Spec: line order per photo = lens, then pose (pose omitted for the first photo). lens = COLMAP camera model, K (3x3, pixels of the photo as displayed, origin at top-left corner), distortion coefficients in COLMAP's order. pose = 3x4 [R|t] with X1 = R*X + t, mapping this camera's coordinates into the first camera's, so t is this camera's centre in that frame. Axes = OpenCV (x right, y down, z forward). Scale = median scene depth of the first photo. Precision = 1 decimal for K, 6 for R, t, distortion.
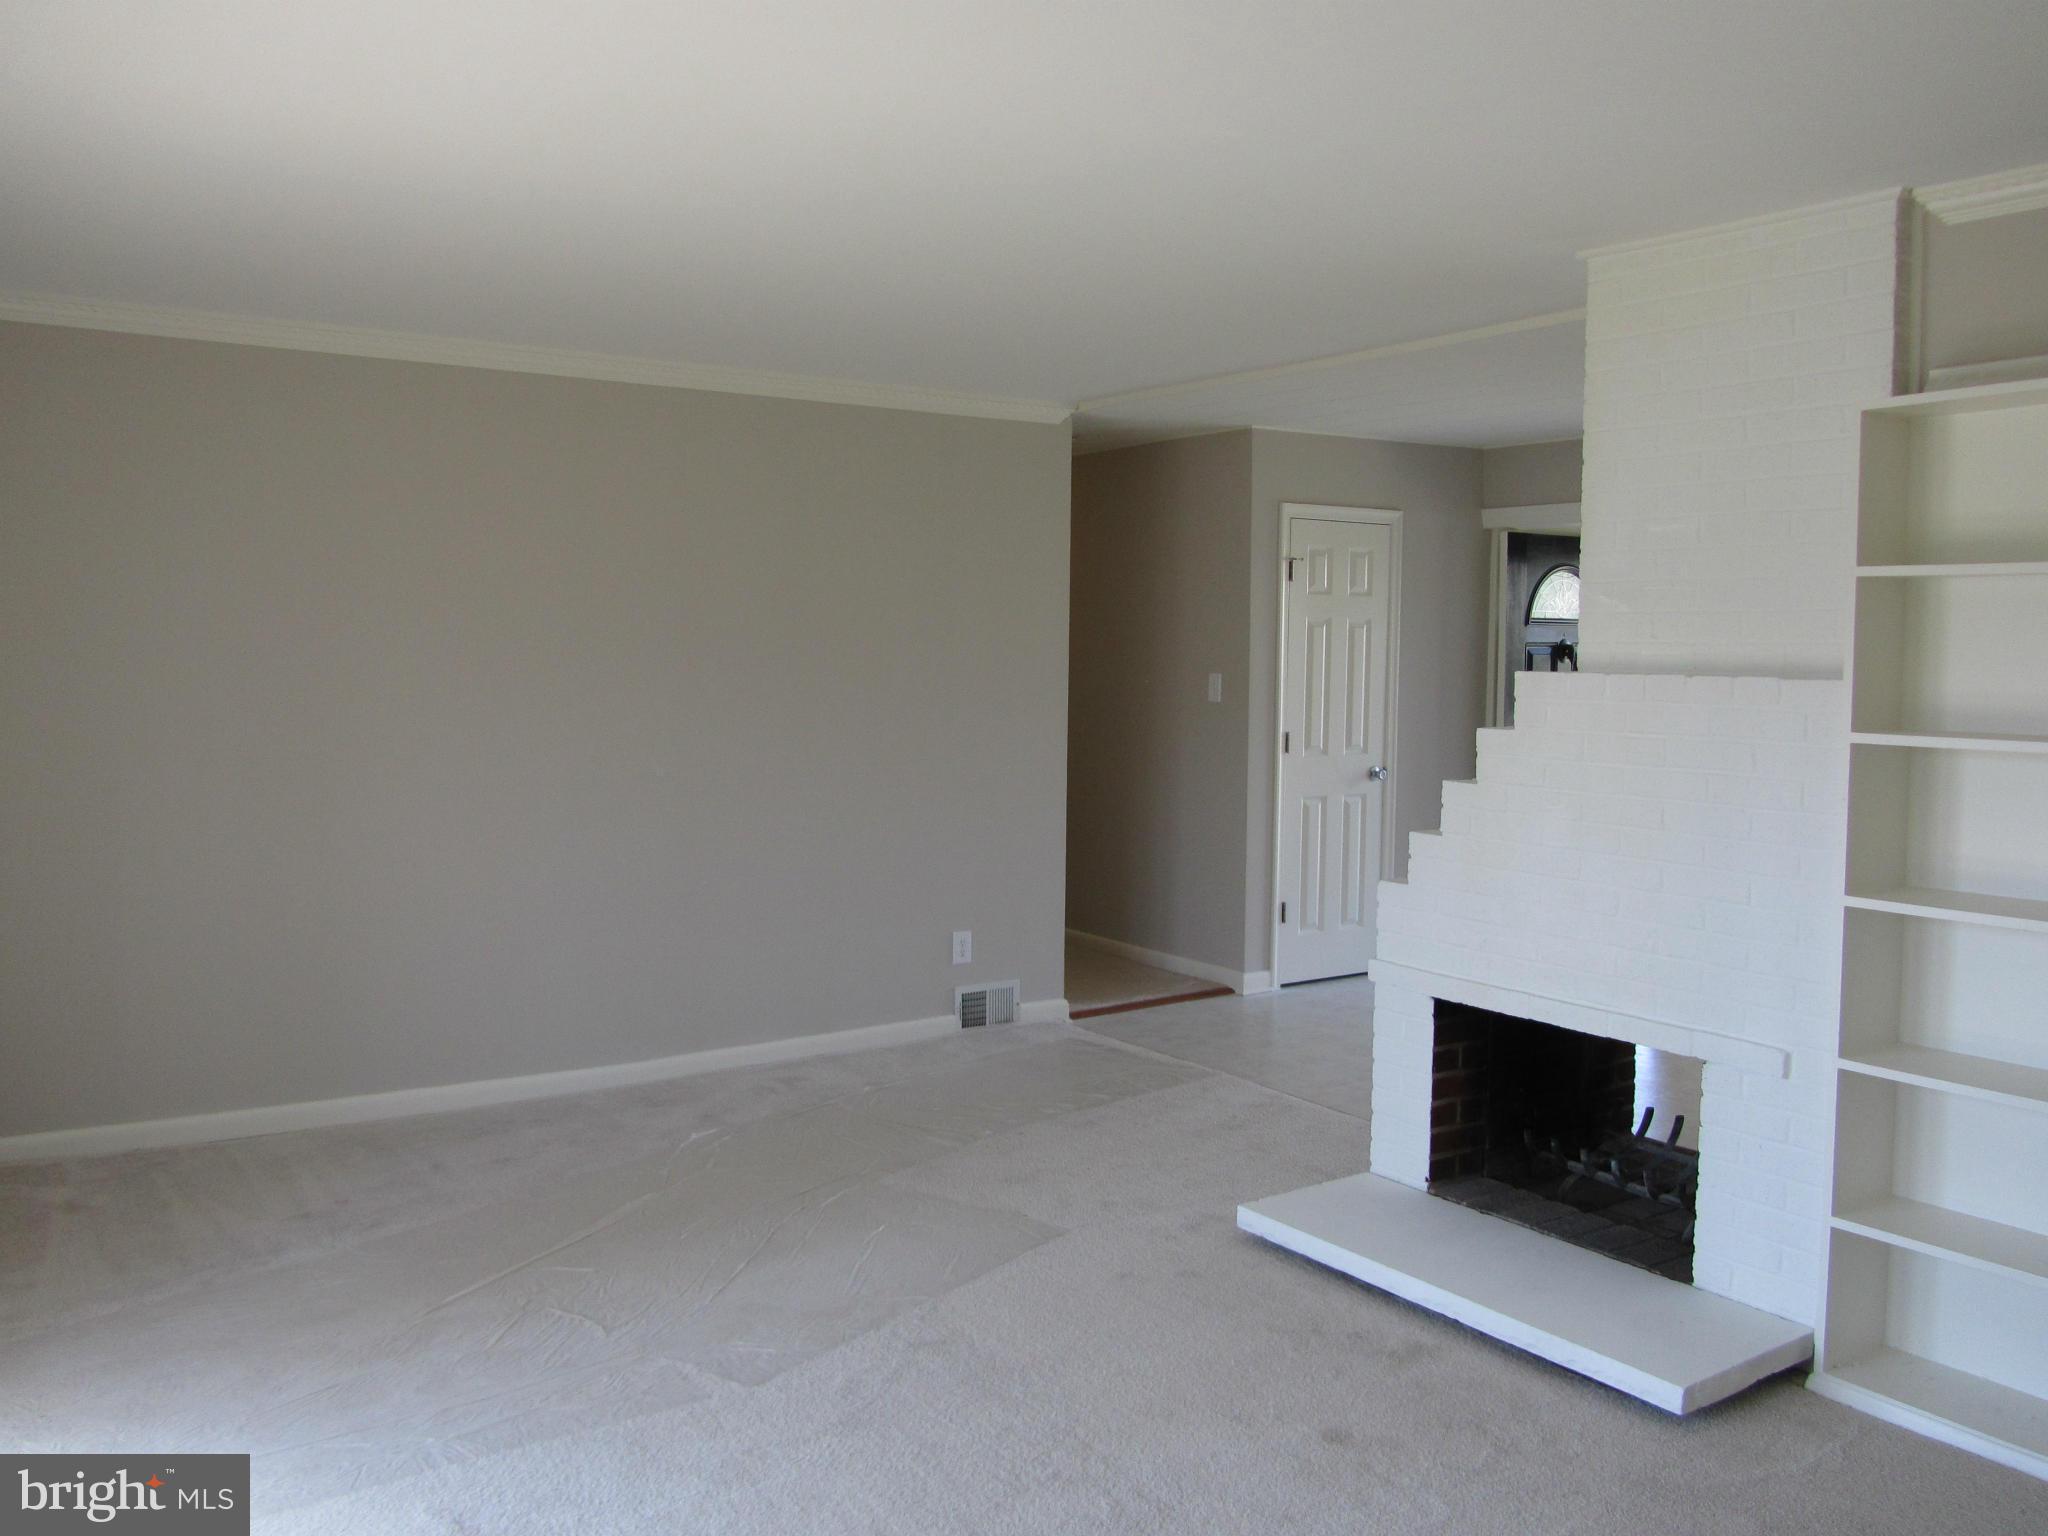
lens RADIAL K [[1676.1, 0, 1034.8], [0, 1676.1, 756.8], [0, 0, 1]] dist [-0.050789, 0.022452]
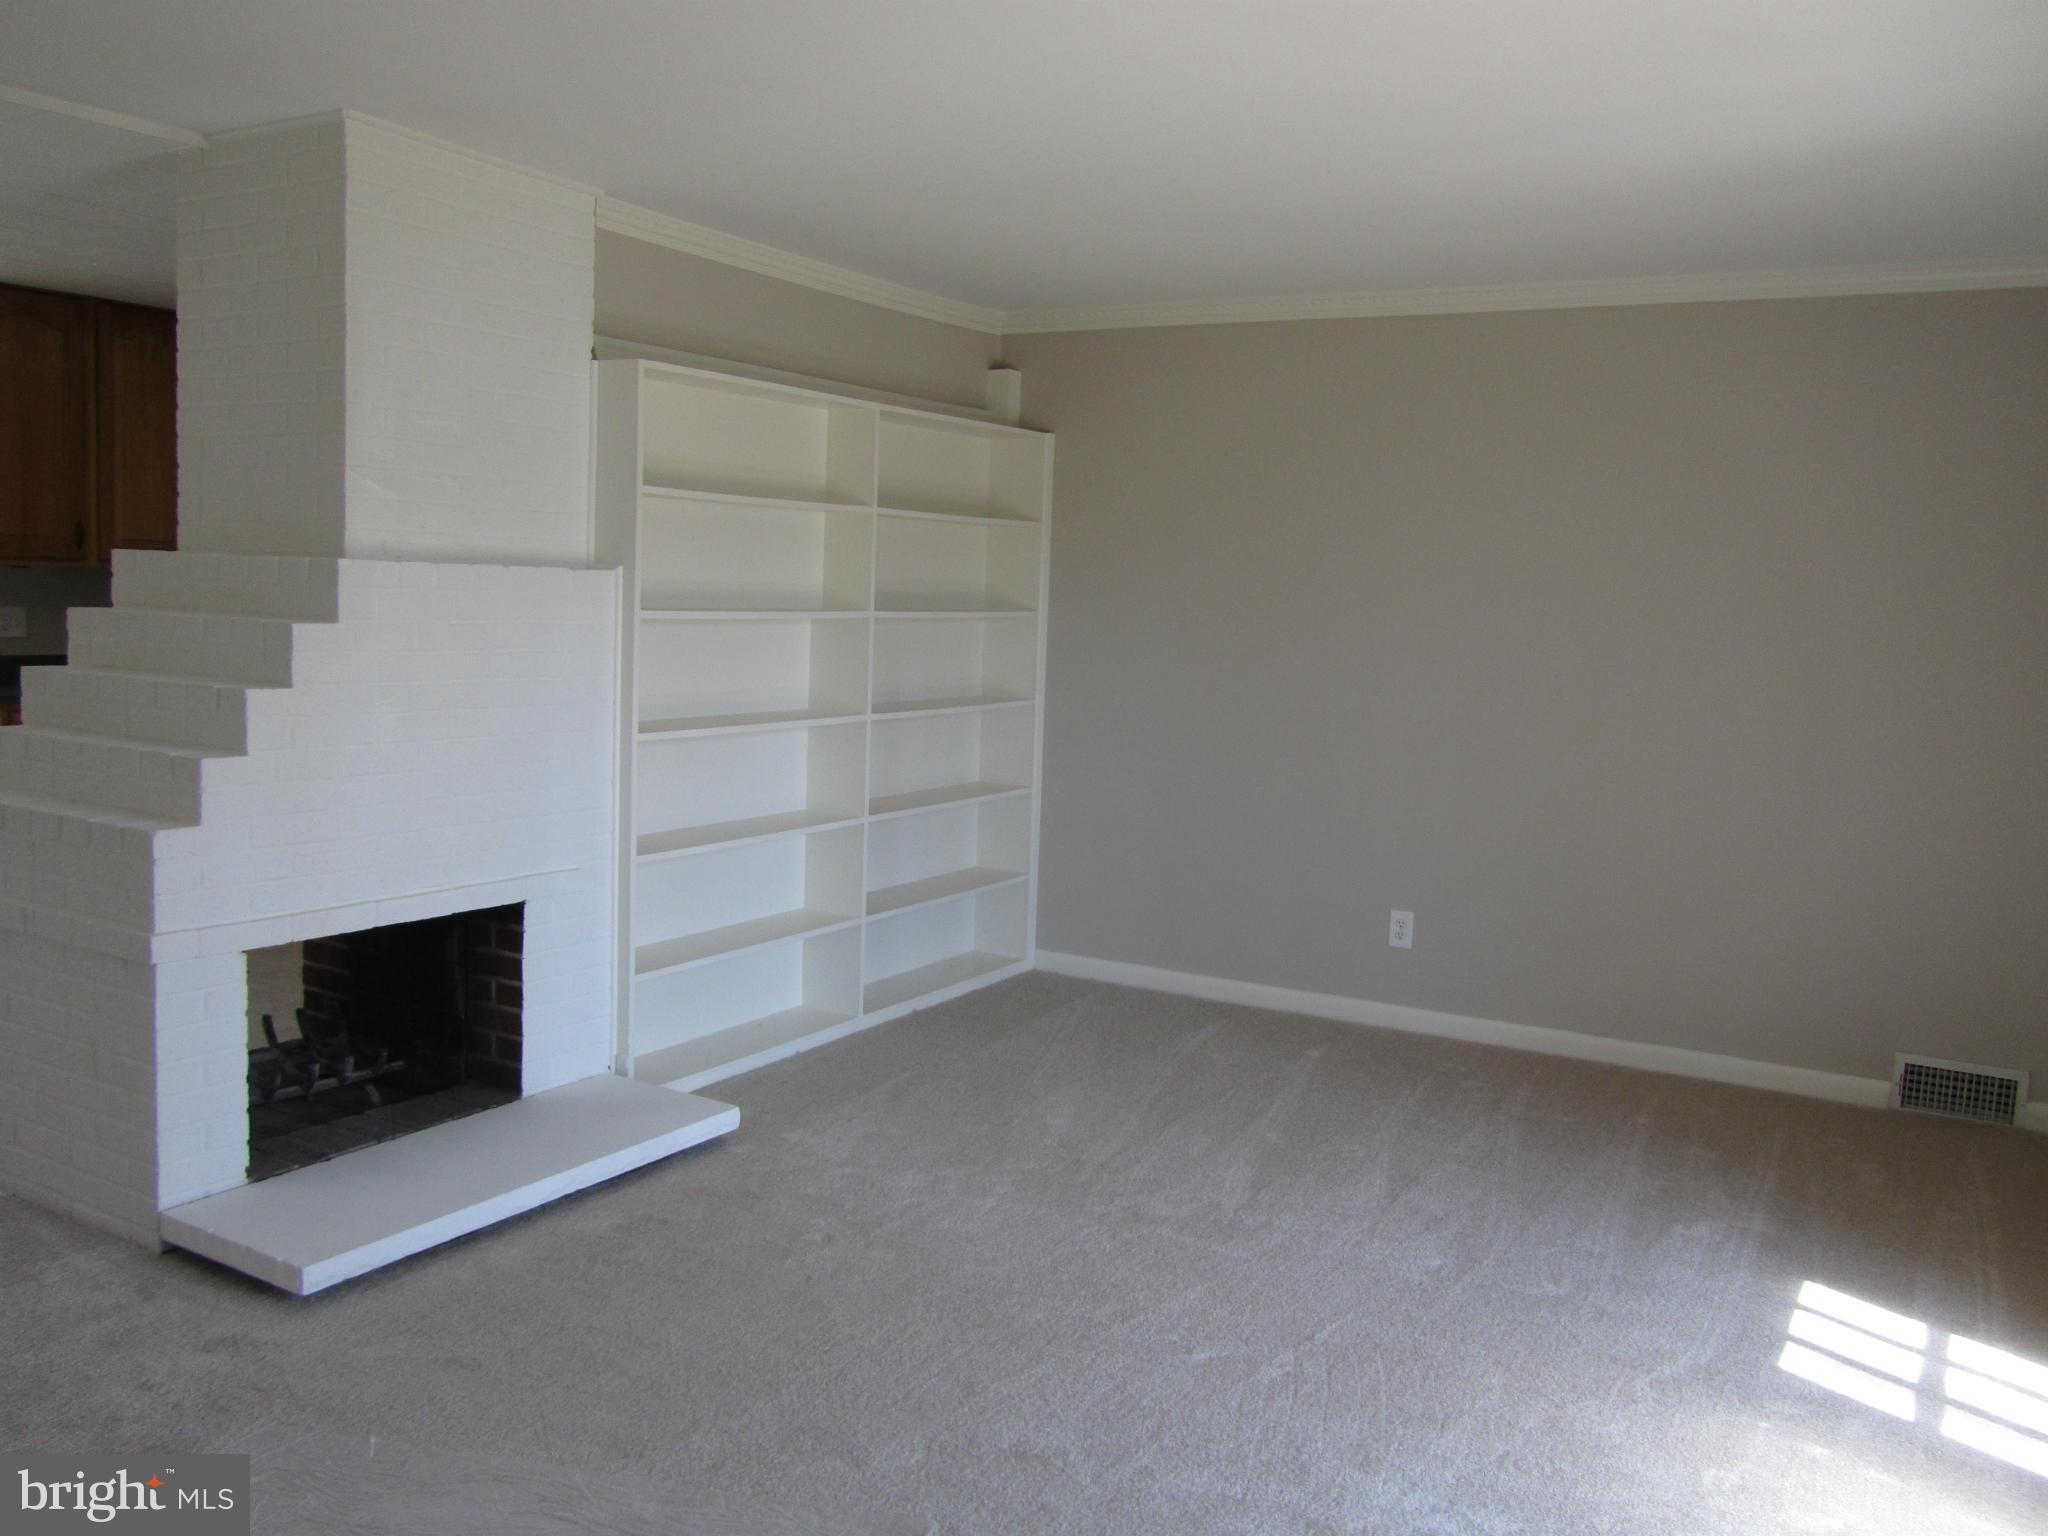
lens RADIAL K [[1676.1, 0, 1034.8], [0, 1676.1, 756.8], [0, 0, 1]] dist [-0.050789, 0.022452]
pose [[-0.409540, -0.113502, 0.905204, -0.389042], [0.019924, 0.990881, 0.133259, -0.031870], [-0.912074, 0.072610, -0.403544, 0.570300]]
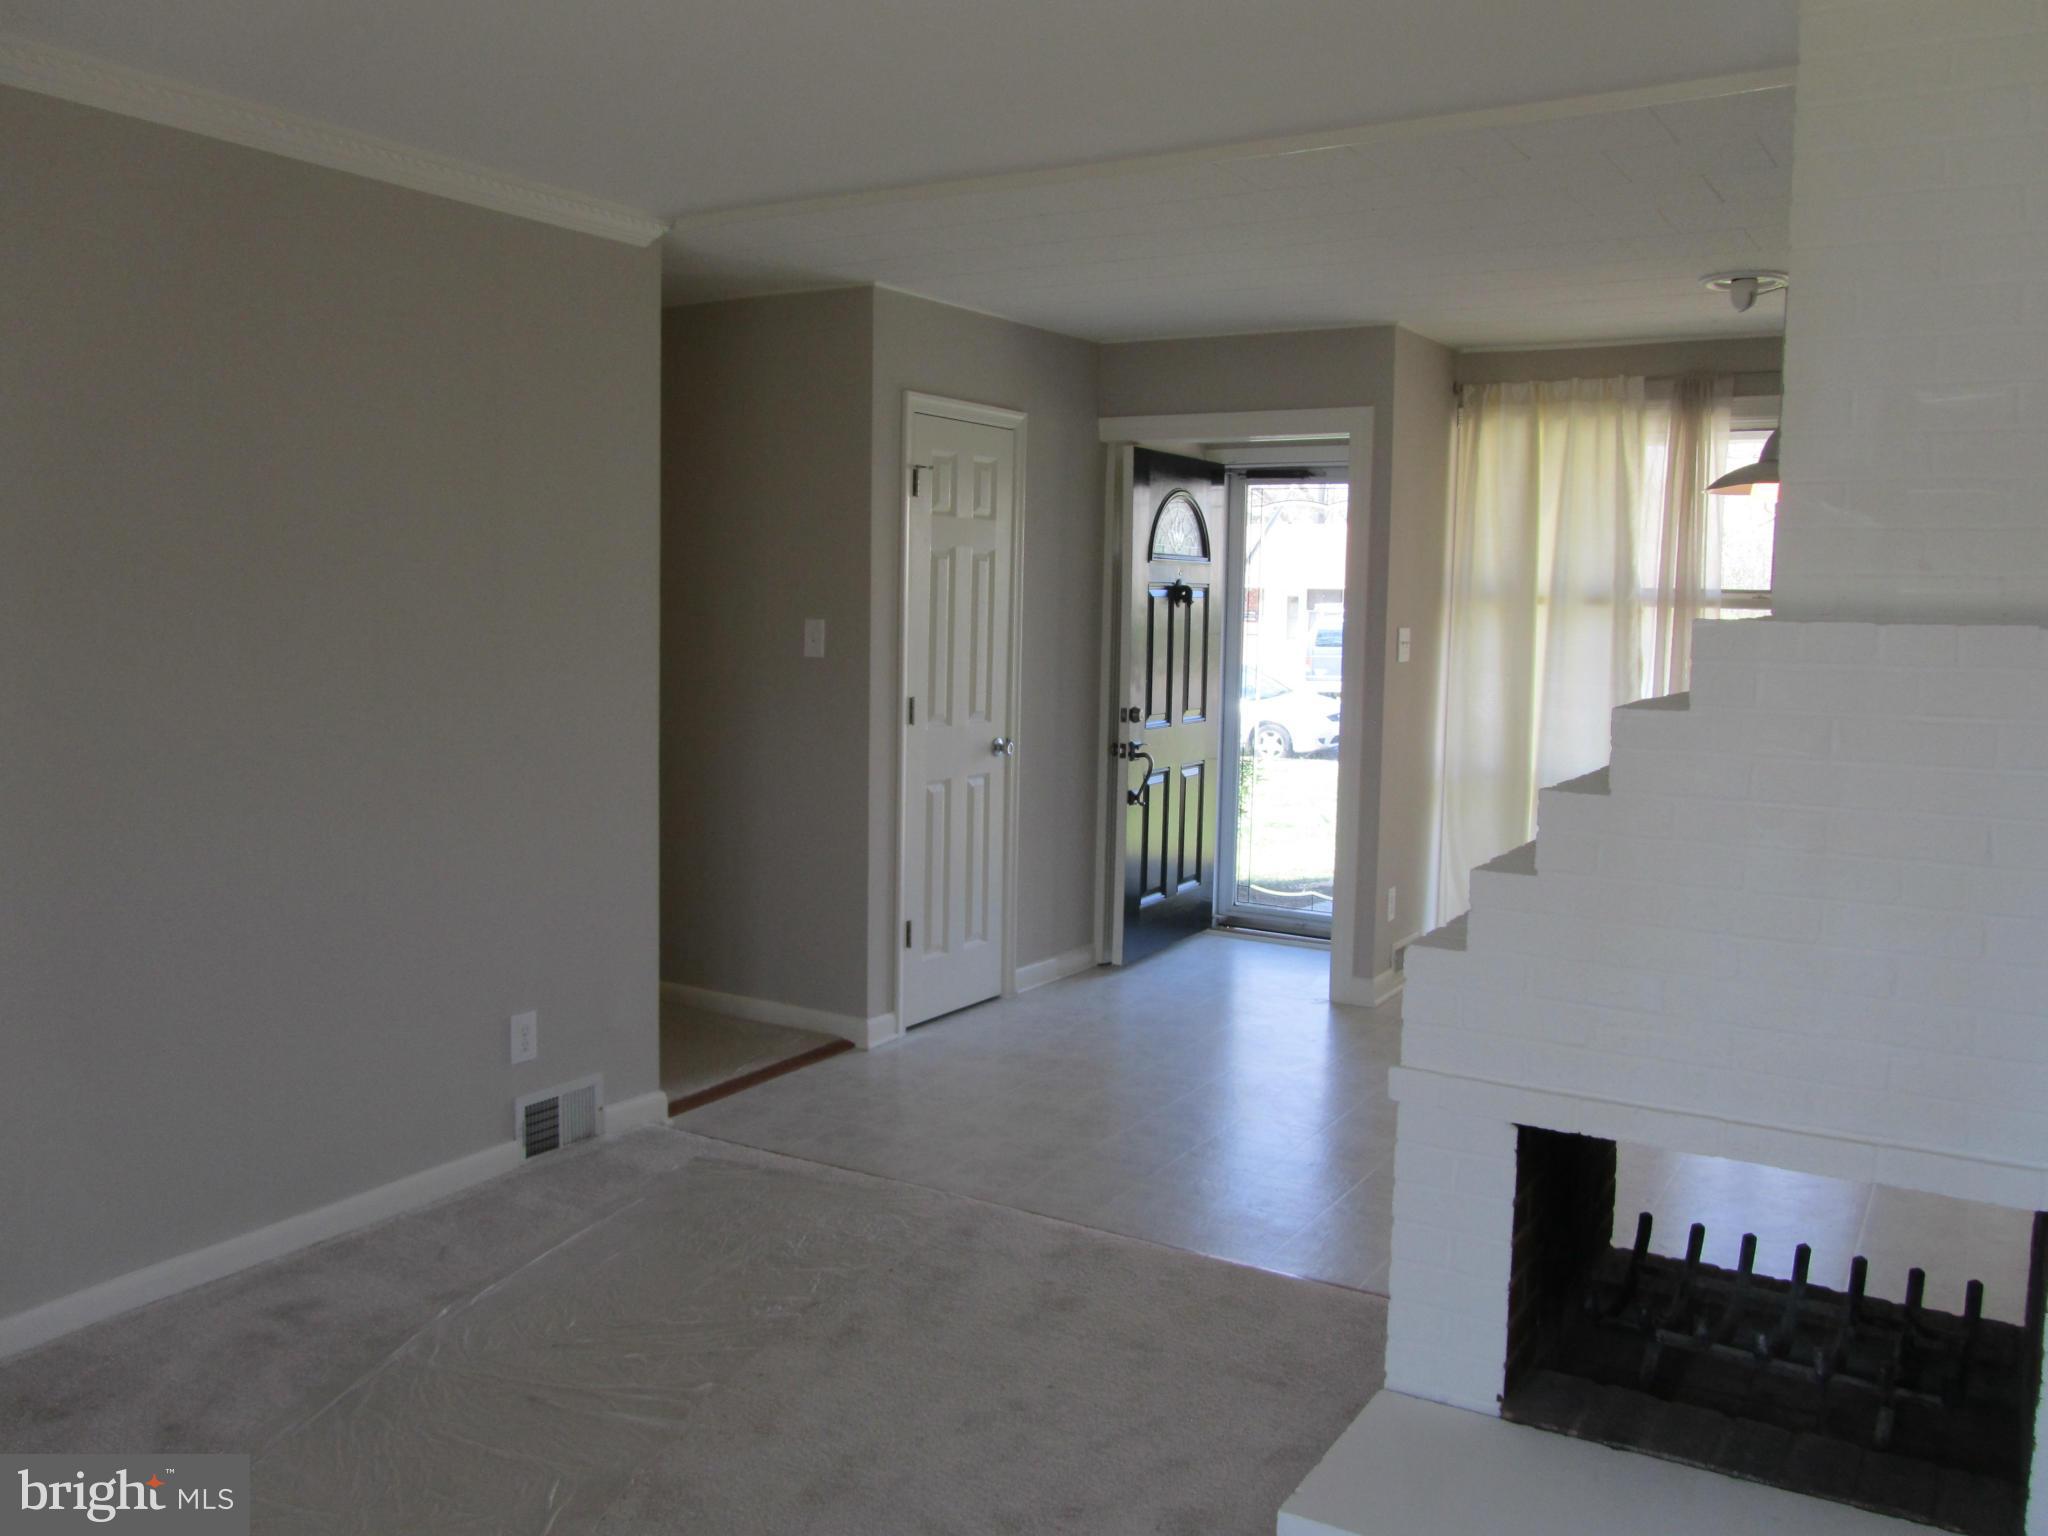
lens RADIAL K [[1676.1, 0, 1034.8], [0, 1676.1, 756.8], [0, 0, 1]] dist [-0.050789, 0.022452]
pose [[0.910895, -0.031257, 0.411453, -0.112854], [0.017896, 0.999181, 0.036288, -0.014409], [-0.412251, -0.025691, 0.910708, 0.290963]]
